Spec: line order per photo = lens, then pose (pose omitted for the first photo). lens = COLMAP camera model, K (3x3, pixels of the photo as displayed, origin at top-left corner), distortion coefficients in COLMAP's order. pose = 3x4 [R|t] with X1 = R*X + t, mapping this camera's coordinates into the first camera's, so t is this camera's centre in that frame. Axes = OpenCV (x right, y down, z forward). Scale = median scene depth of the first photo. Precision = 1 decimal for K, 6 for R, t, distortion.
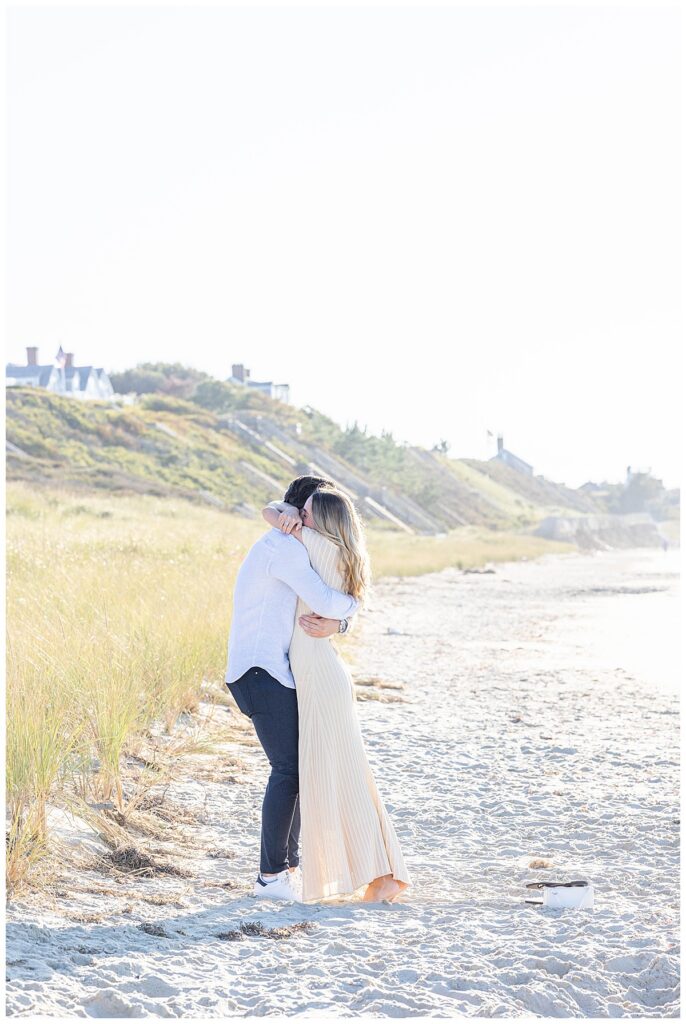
lens RADIAL K [[3703.3, 0, 343.0], [0, 3703.3, 512.0], [0, 0, 1]] dist [-0.039712, 0.112029]
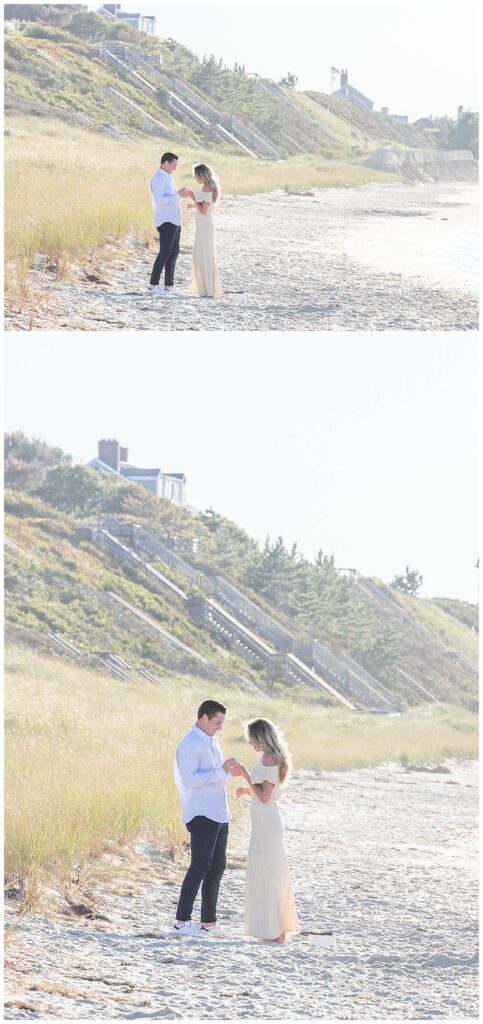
lens RADIAL K [[6678.8, 0, 241.4], [0, 6678.8, 512.1], [0, 0, 1]] dist [-0.414984, -0.825661]
pose [[0.998472, 0.055013, -0.005181, 0.002644], [-0.055110, 0.998260, -0.020964, -0.003529], [0.004019, 0.021218, 0.999767, -0.226965]]
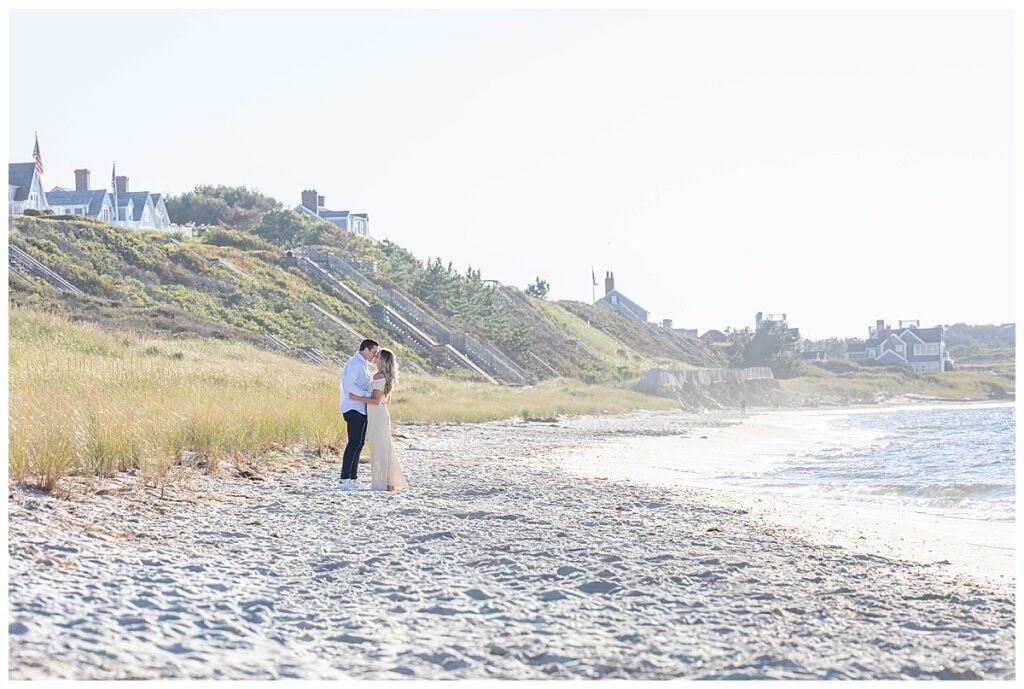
lens RADIAL K [[5317.3, 0, 512.0], [0, 5317.3, 344.5], [0, 0, 1]] dist [-0.384587, 8.591899]
pose [[0.999791, 0.018508, 0.008717, 0.010886], [-0.018477, 0.999823, -0.003573, 0.000612], [-0.008782, 0.003411, 0.999956, -0.308731]]
